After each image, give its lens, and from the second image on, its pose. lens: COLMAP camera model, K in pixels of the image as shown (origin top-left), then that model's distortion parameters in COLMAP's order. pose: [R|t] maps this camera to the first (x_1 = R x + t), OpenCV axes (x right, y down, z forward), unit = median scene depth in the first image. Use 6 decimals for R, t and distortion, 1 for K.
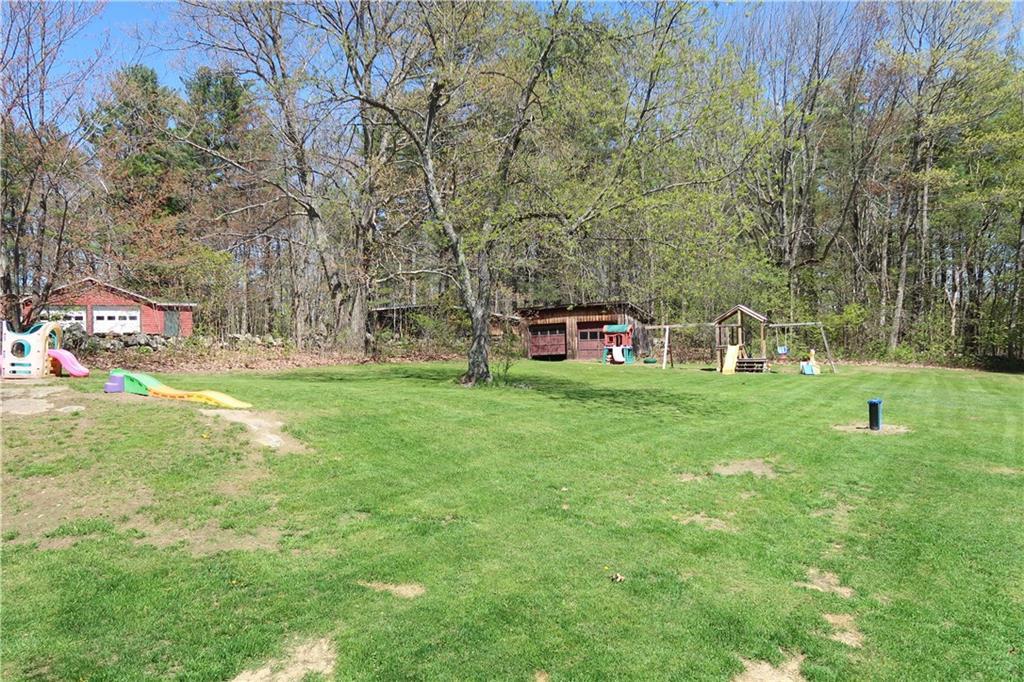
lens RADIAL K [[724.9, 0, 513.0], [0, 724.9, 342.1], [0, 0, 1]] dist [-0.013210, -0.003746]
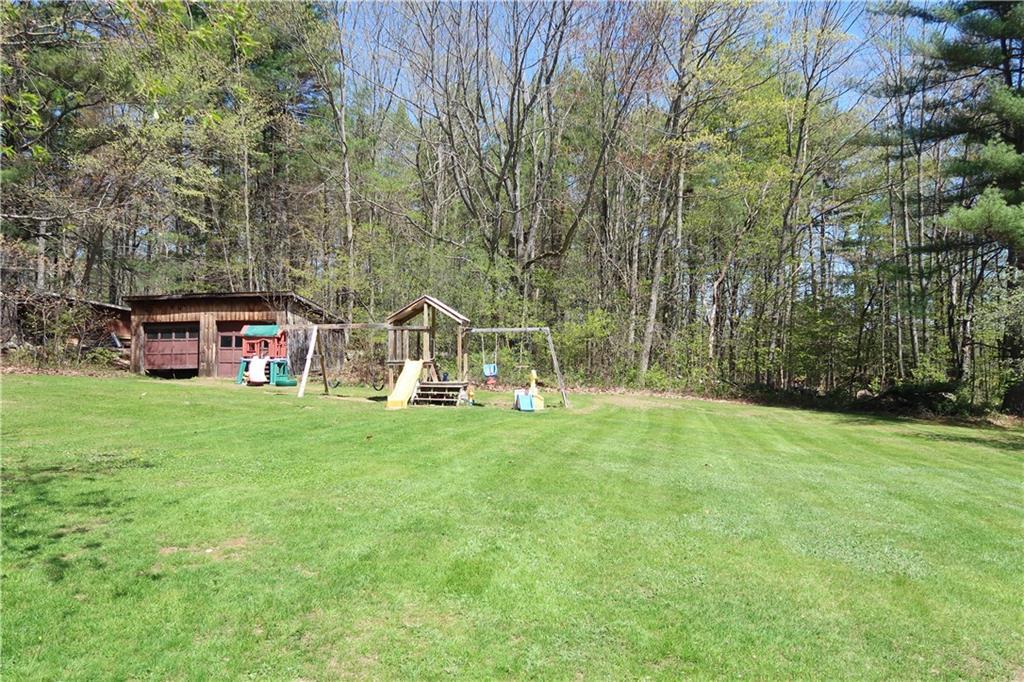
lens RADIAL K [[724.9, 0, 511.6], [0, 724.9, 341.3], [0, 0, 1]] dist [-0.013210, -0.003746]
pose [[0.949891, 0.036876, 0.310399, 0.153304], [-0.028782, 0.999117, -0.030620, 0.004051], [-0.311254, 0.020151, 0.950113, 0.313637]]
